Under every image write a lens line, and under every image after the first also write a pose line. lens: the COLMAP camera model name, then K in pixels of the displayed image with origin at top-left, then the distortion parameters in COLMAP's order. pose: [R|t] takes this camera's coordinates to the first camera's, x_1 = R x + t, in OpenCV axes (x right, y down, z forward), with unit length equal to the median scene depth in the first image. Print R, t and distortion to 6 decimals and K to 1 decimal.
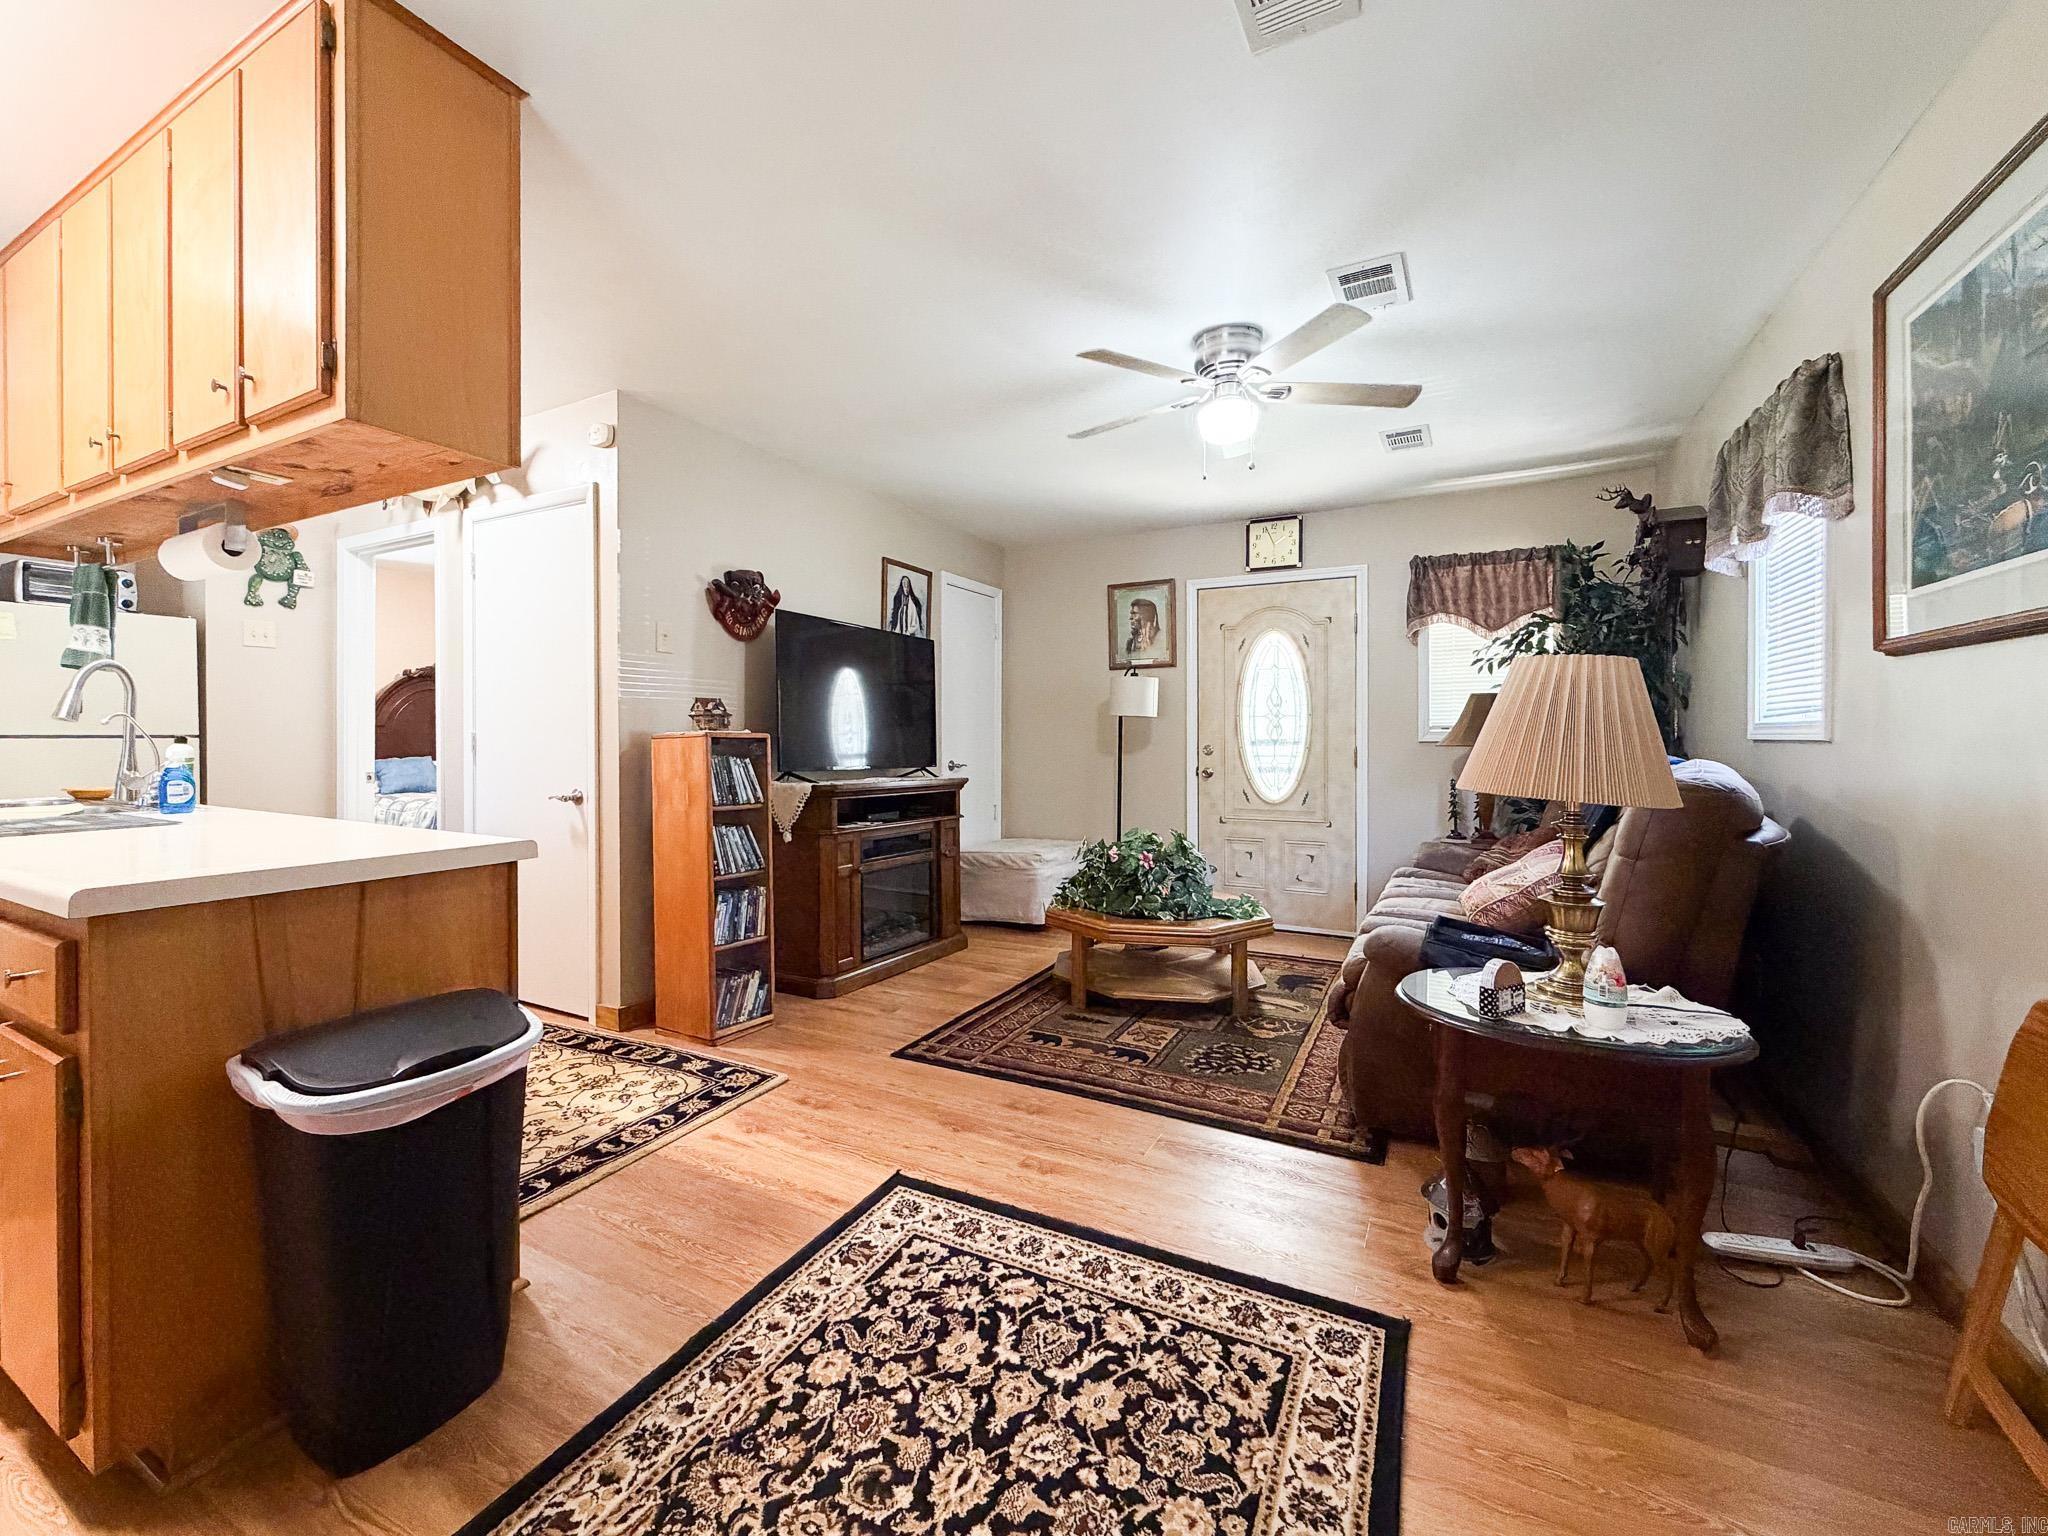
lens RADIAL K [[806.8, 0, 1057.1], [0, 806.8, 716.2], [0, 0, 1]] dist [-0.000070, 0.000059]
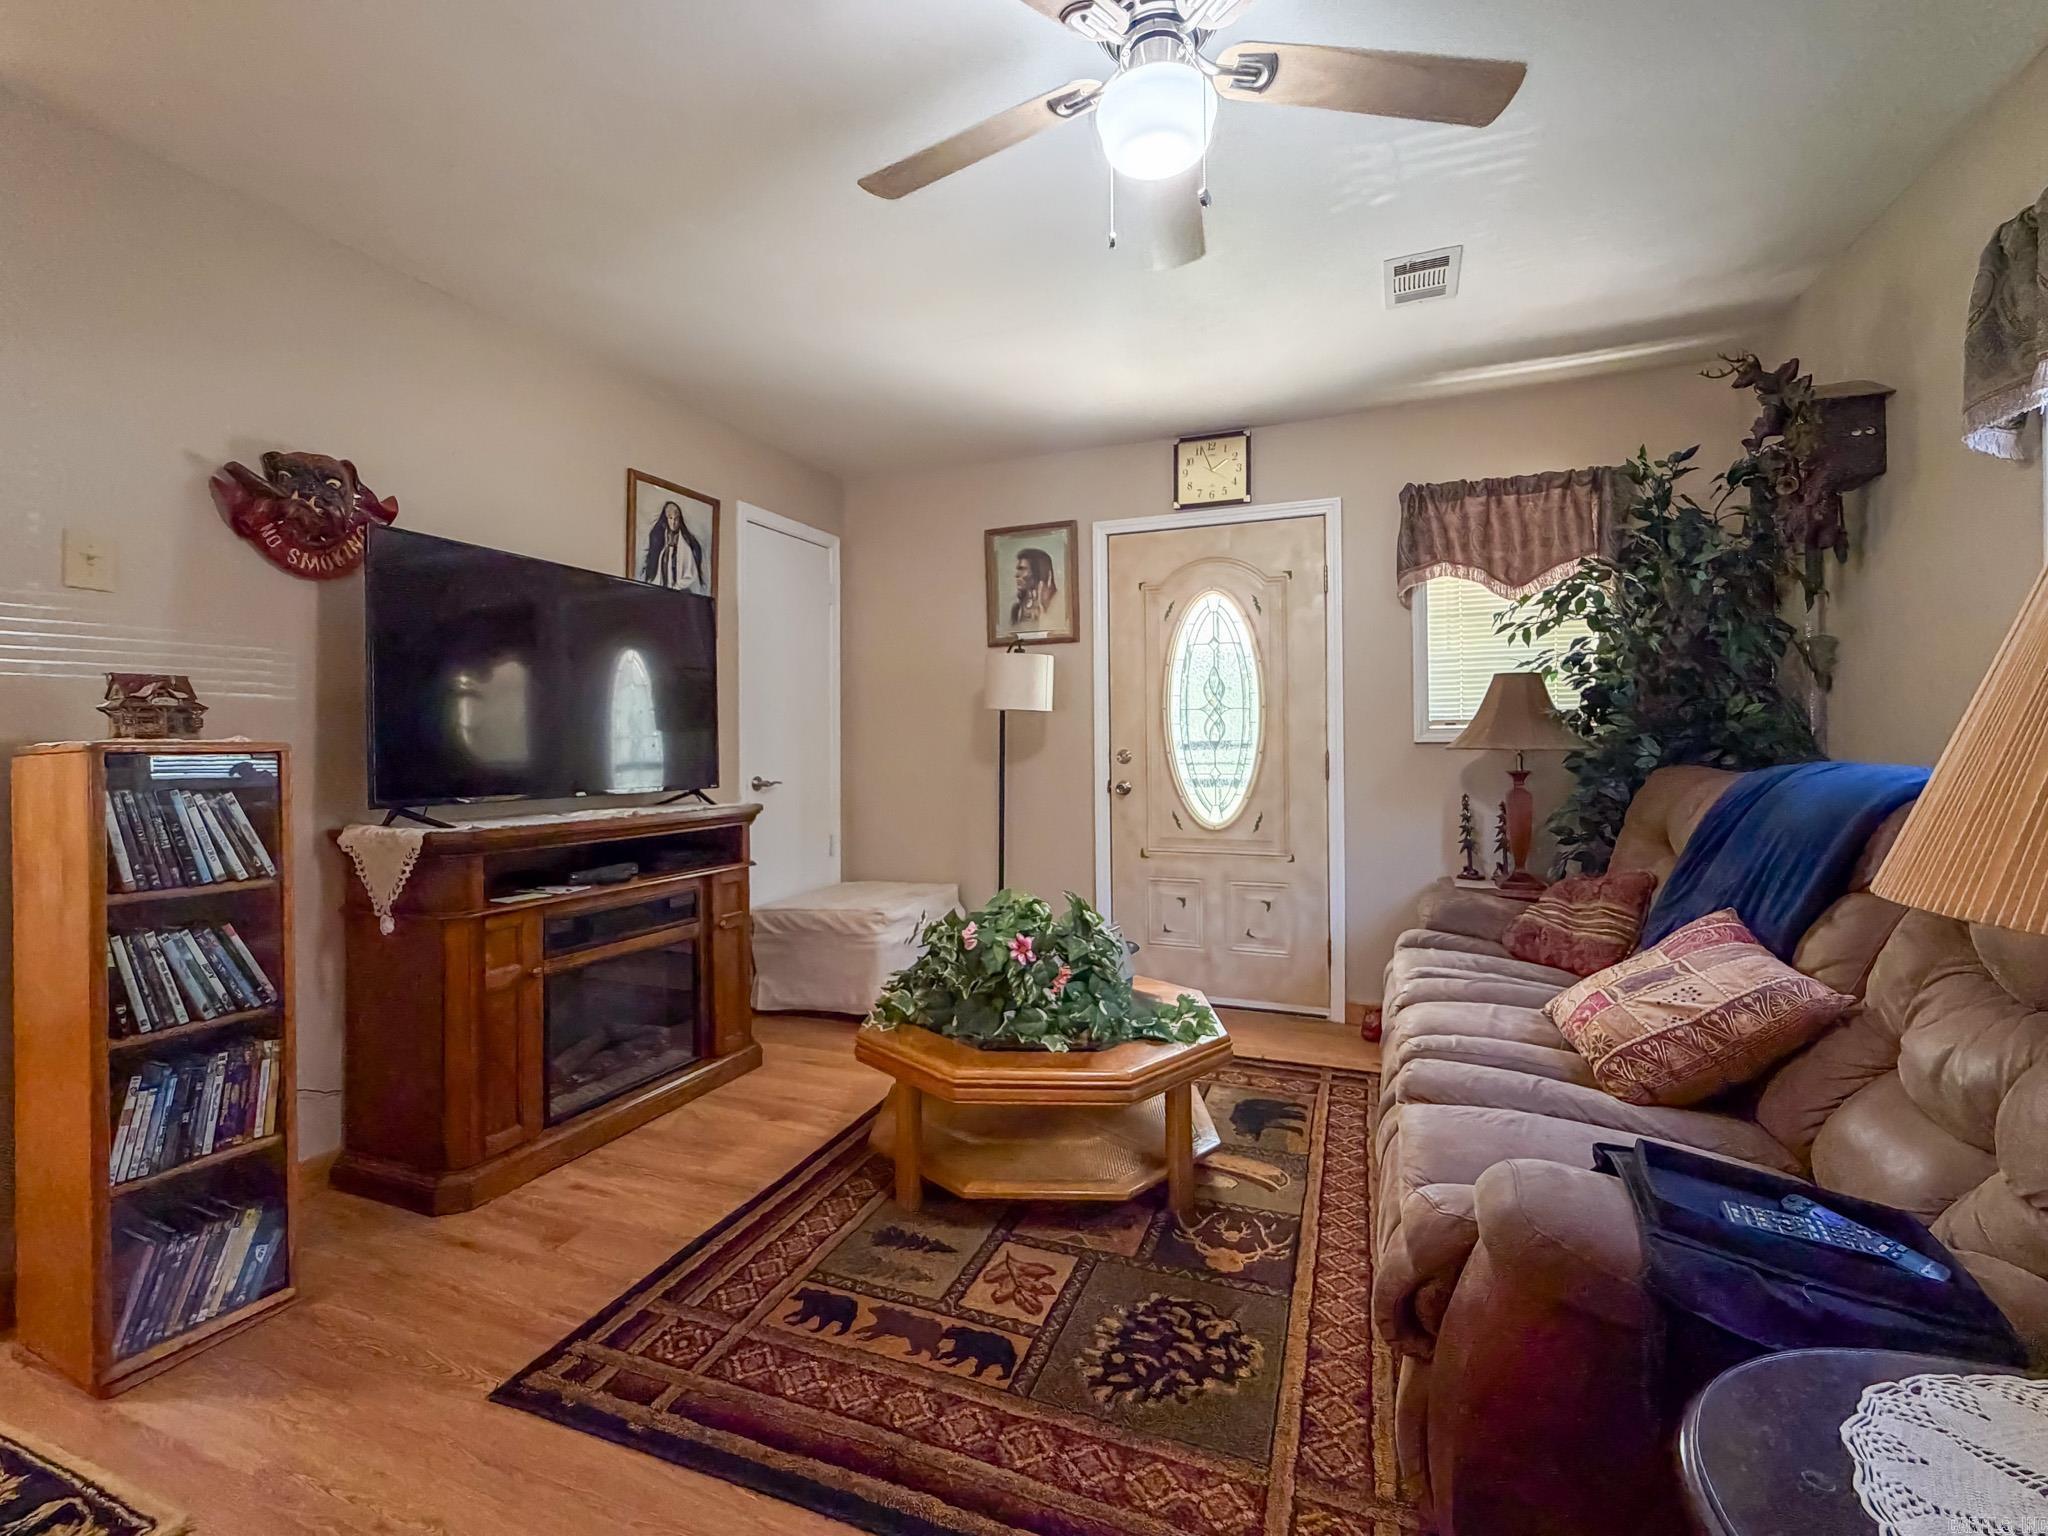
lens RADIAL K [[838.1, 0, 1014.6], [0, 838.1, 712.8], [0, 0, 1]] dist [0.000274, 0.000402]
pose [[0.998434, -0.007592, 0.055430, 0.058233], [0.007787, 0.999964, -0.003292, 0.005196], [-0.055403, 0.003719, 0.998457, 0.310289]]
